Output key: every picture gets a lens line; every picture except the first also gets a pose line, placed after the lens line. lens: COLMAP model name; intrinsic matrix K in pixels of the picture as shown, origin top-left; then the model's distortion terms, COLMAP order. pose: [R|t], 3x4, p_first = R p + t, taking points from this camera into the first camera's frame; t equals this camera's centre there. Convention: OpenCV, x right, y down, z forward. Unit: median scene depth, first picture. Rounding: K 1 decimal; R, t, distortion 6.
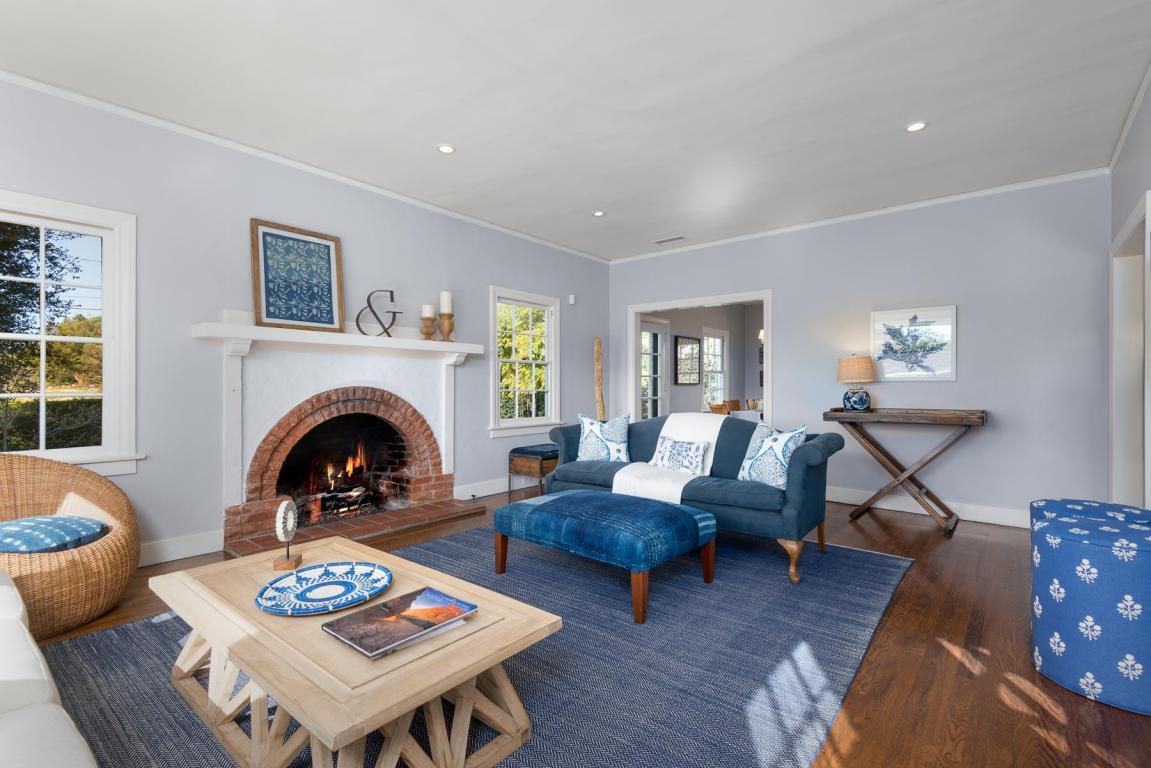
lens RADIAL K [[524.4, 0, 575.5], [0, 524.4, 384.0], [0, 0, 1]] dist [0.018581, 0.000026]
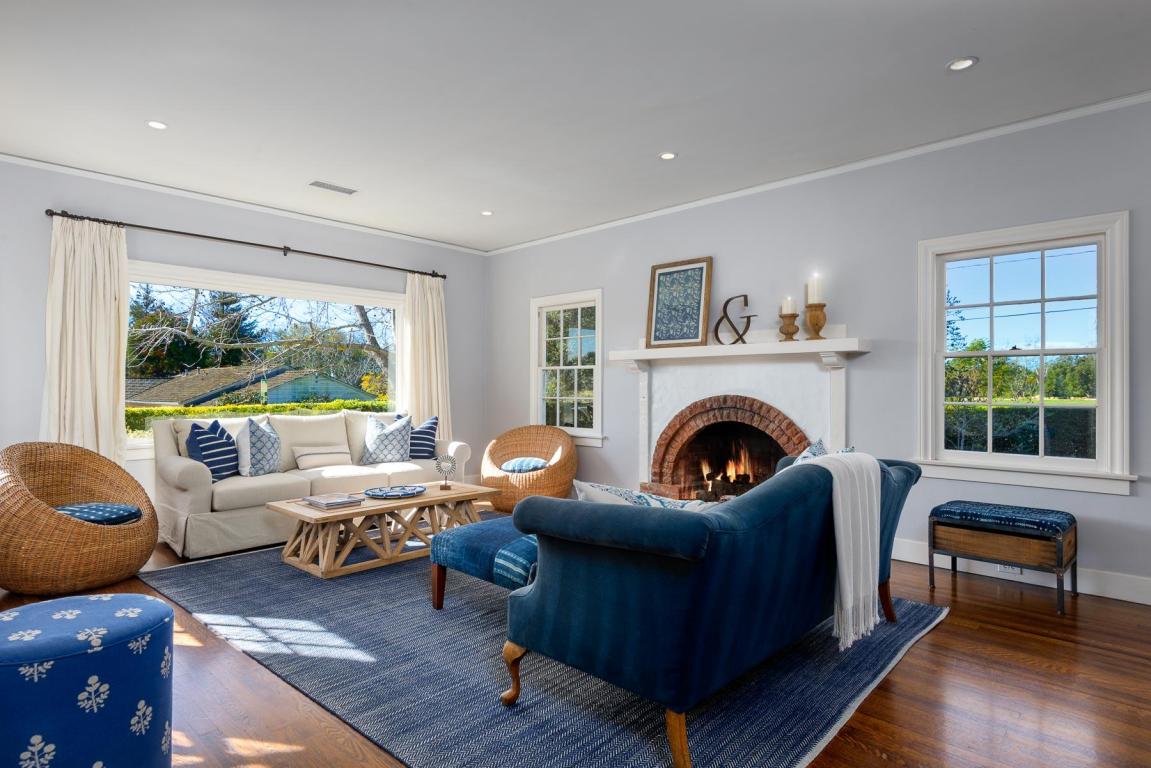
lens RADIAL K [[631.8, 0, 573.0], [0, 631.8, 398.2], [0, 0, 1]] dist [-0.000593, 0.000250]
pose [[-0.062681, 0.011678, -0.997965, 0.858271], [0.002817, 0.999930, 0.011524, -0.003793], [0.998030, -0.002089, -0.062709, 0.799289]]
